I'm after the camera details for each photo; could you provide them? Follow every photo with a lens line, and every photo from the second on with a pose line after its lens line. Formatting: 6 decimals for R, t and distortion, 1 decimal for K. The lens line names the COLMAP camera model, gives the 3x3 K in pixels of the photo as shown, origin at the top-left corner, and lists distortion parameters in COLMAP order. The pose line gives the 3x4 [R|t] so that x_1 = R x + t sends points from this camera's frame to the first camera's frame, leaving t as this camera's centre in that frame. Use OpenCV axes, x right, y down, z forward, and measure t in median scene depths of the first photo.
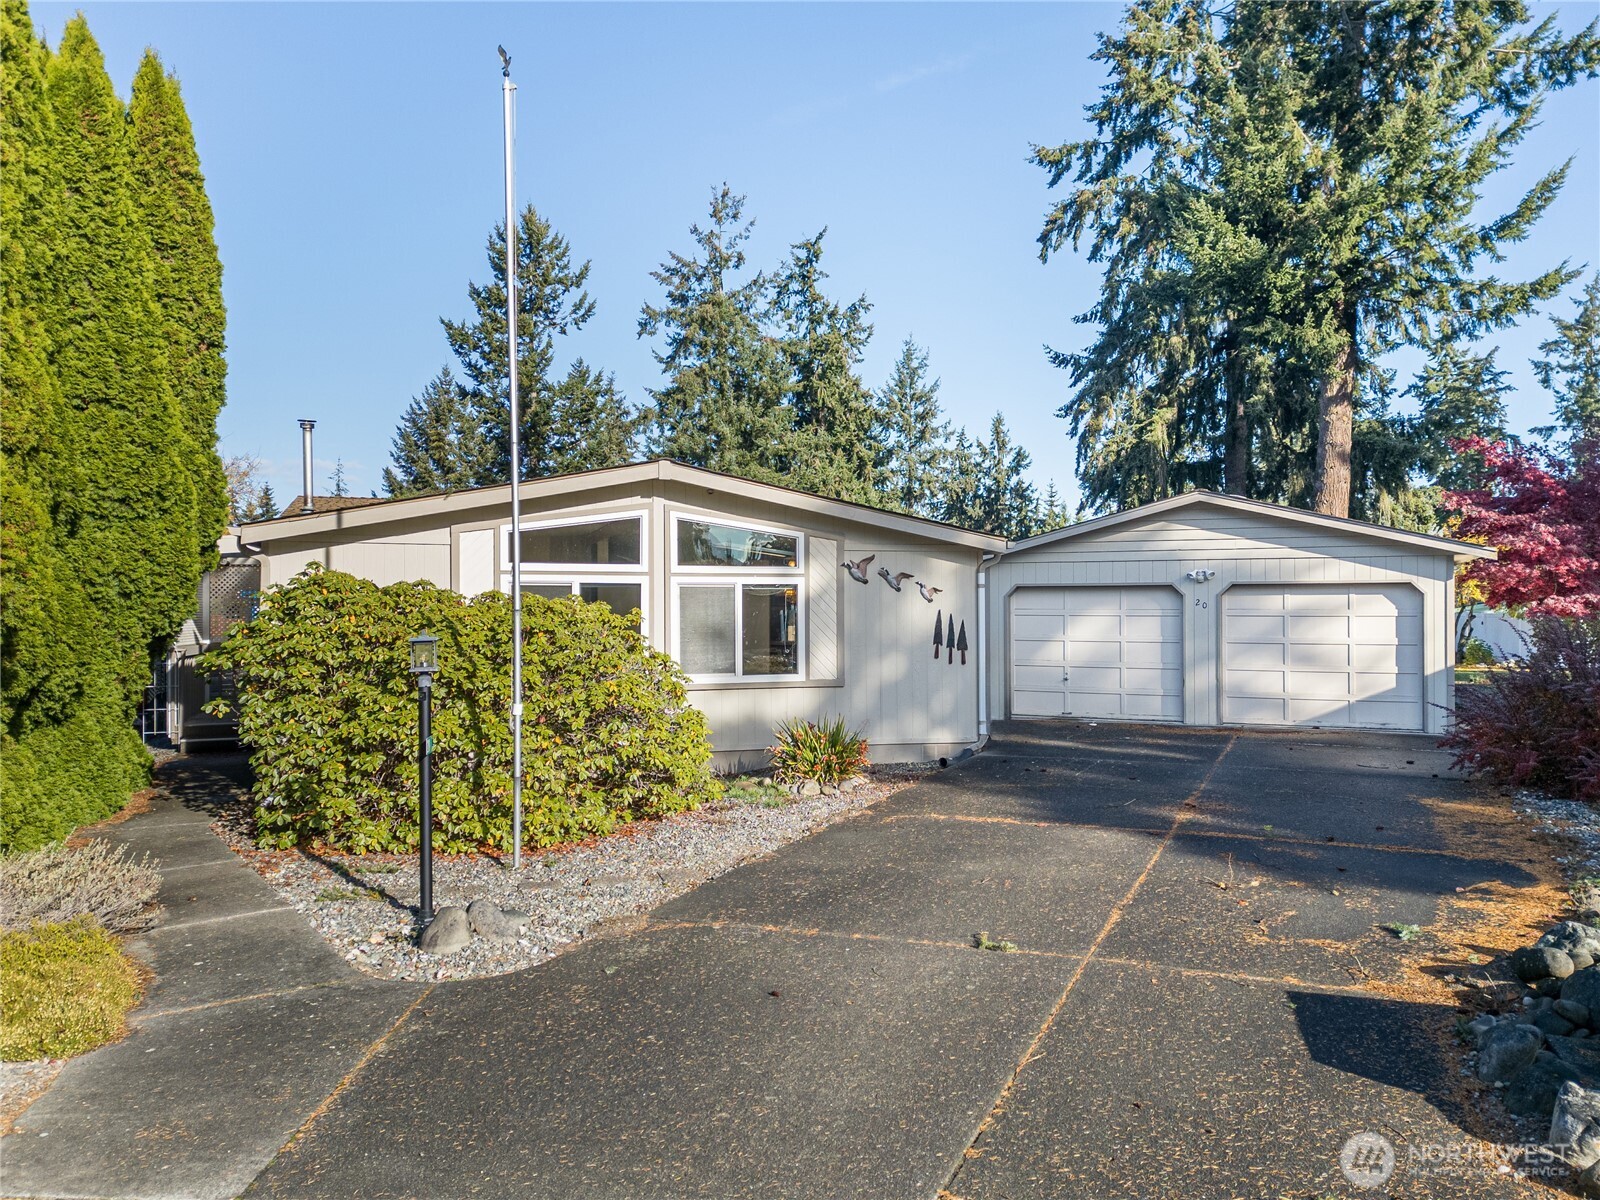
lens RADIAL K [[1189.6, 0, 830.5], [0, 1189.6, 606.7], [0, 0, 1]] dist [0.083461, -0.080083]
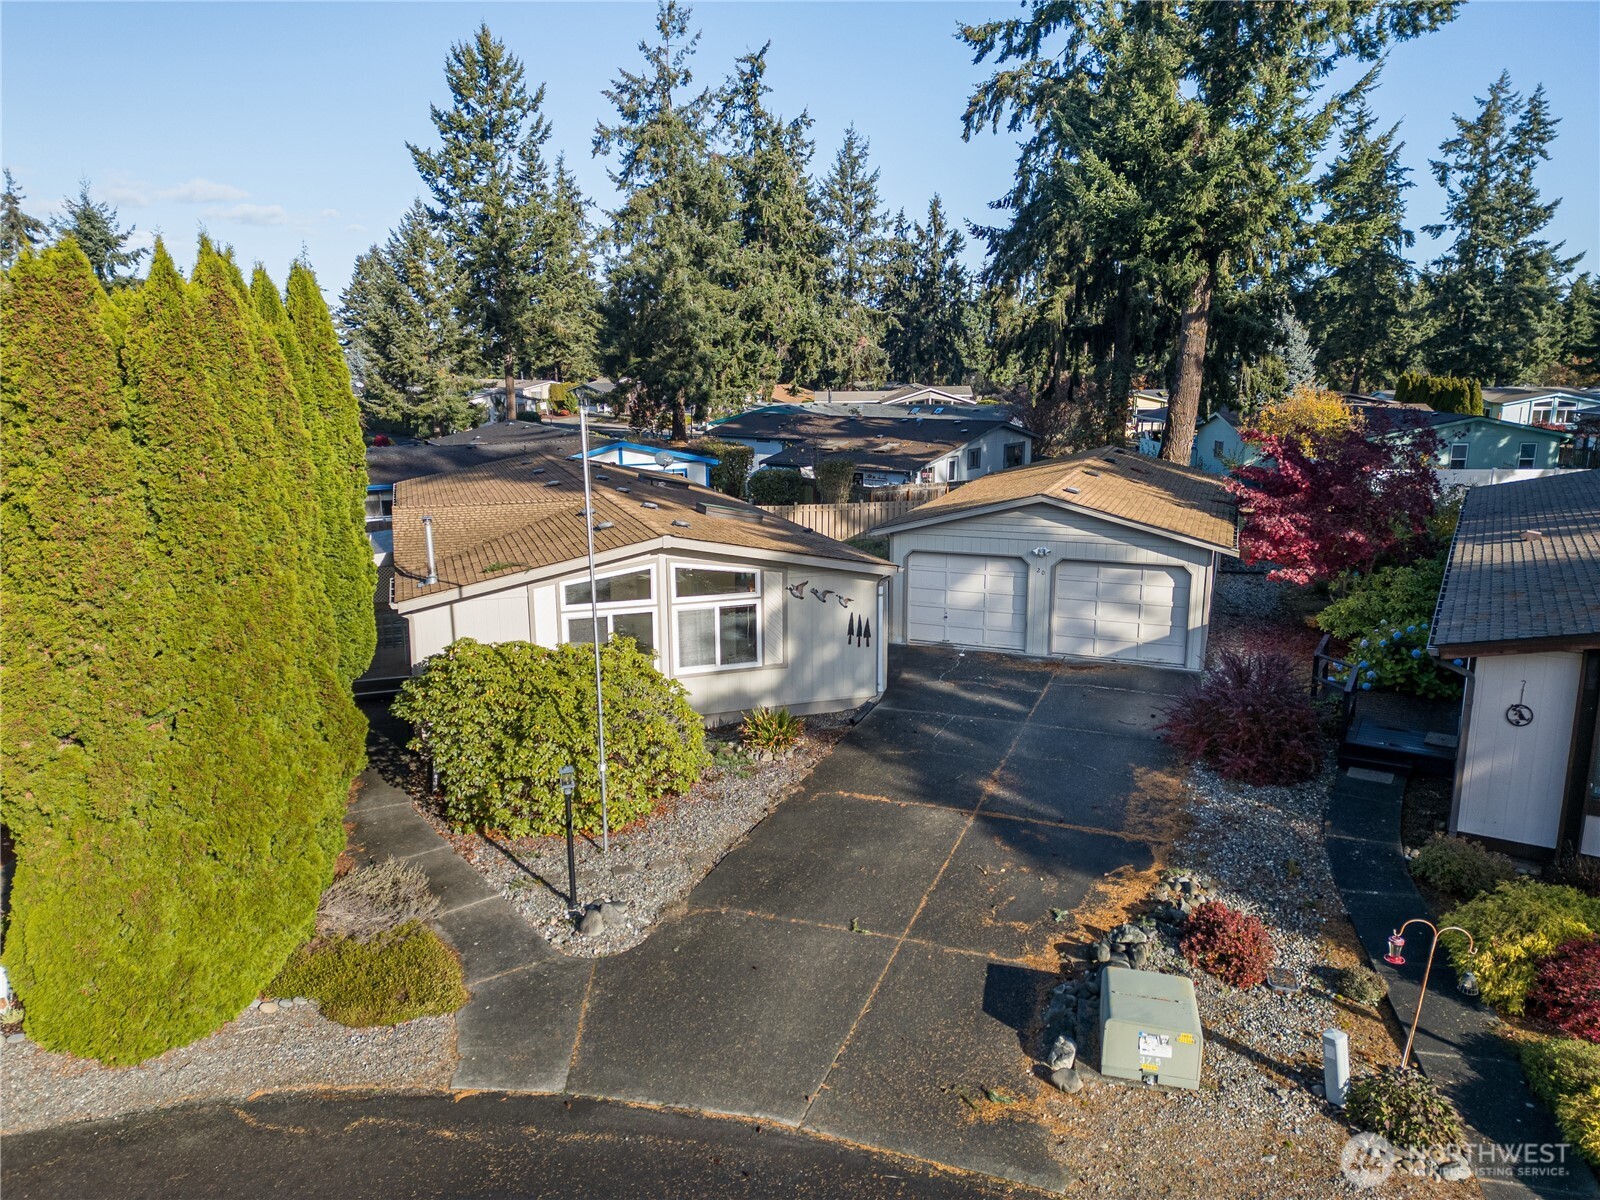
lens RADIAL K [[1109.9, 0, 800.9], [0, 1109.9, 604.0], [0, 0, 1]] dist [0.072946, -0.065988]
pose [[0.999758, -0.006819, 0.020896, -0.000129], [0.002099, 0.975927, 0.218088, -0.059110], [-0.021880, -0.217992, 0.975705, -0.065038]]
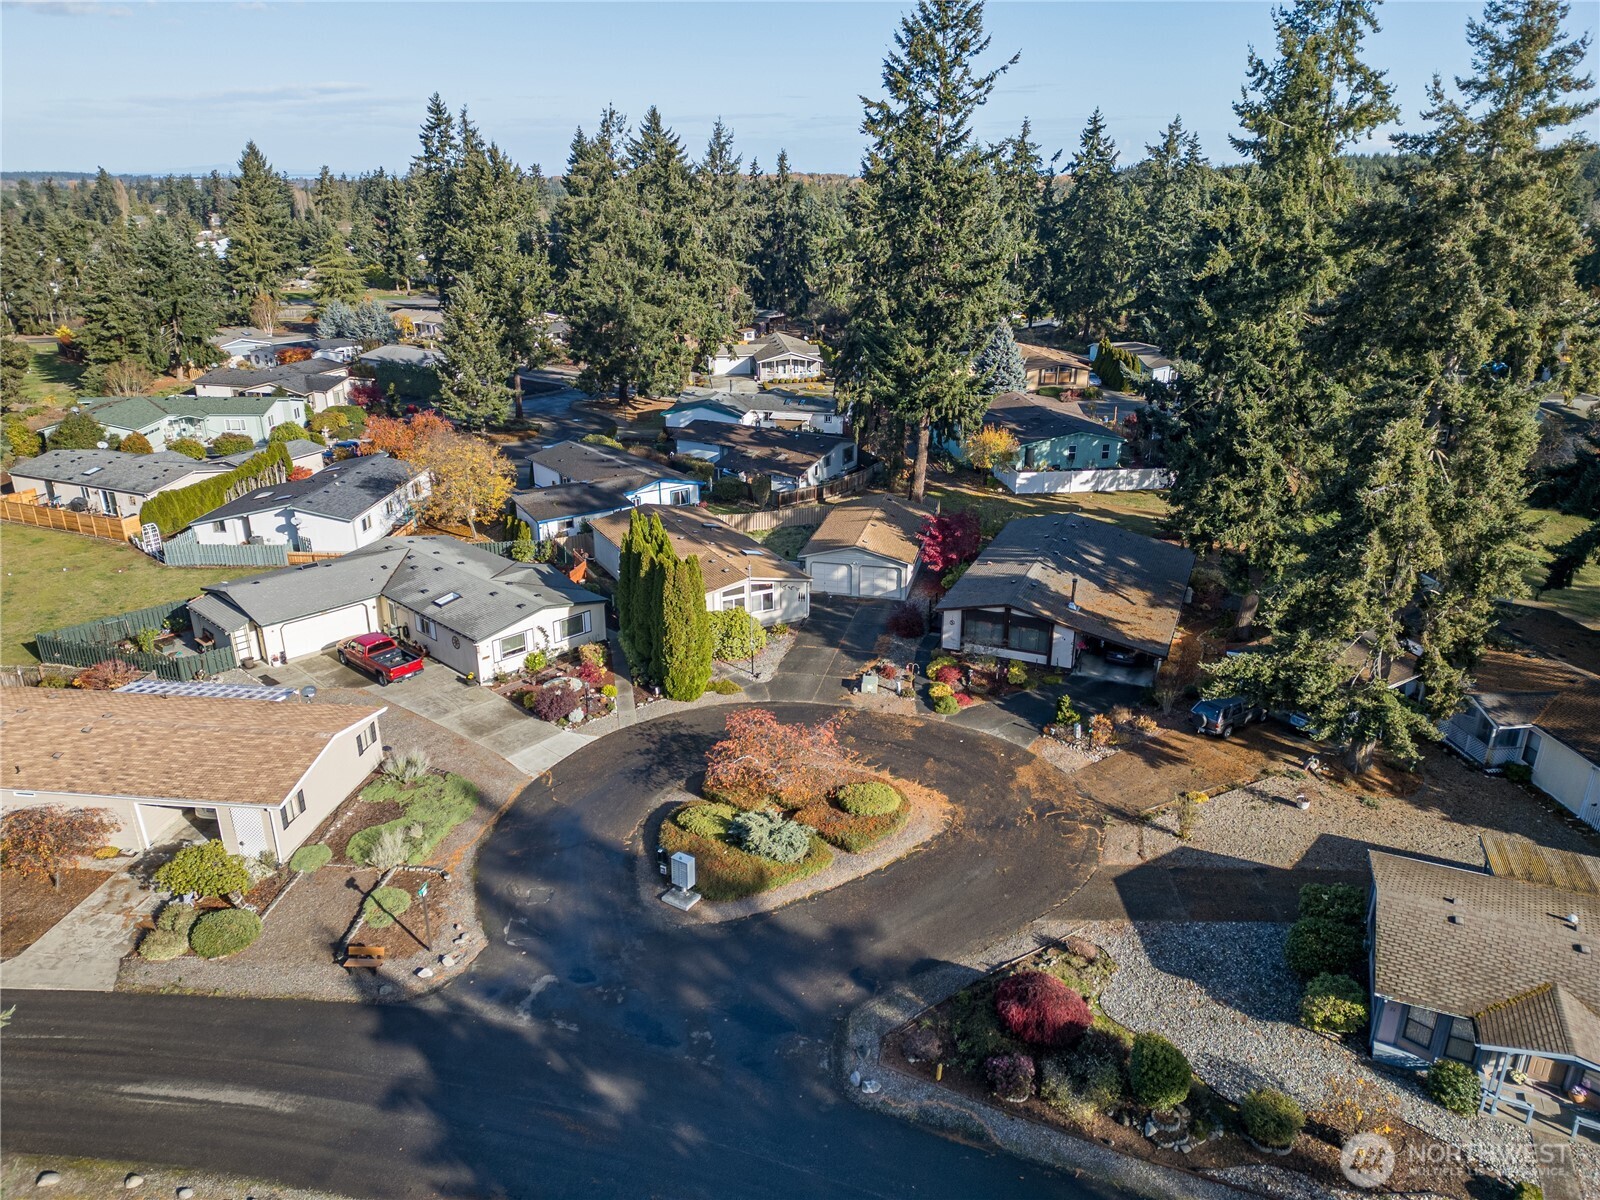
lens RADIAL K [[1109.9, 0, 800.9], [0, 1109.9, 604.0], [0, 0, 1]] dist [0.072946, -0.065988]
pose [[0.986344, -0.056154, 0.154829, -0.117984], [-0.003439, 0.932856, 0.360234, -0.306973], [-0.164662, -0.355847, 0.919923, -0.620545]]
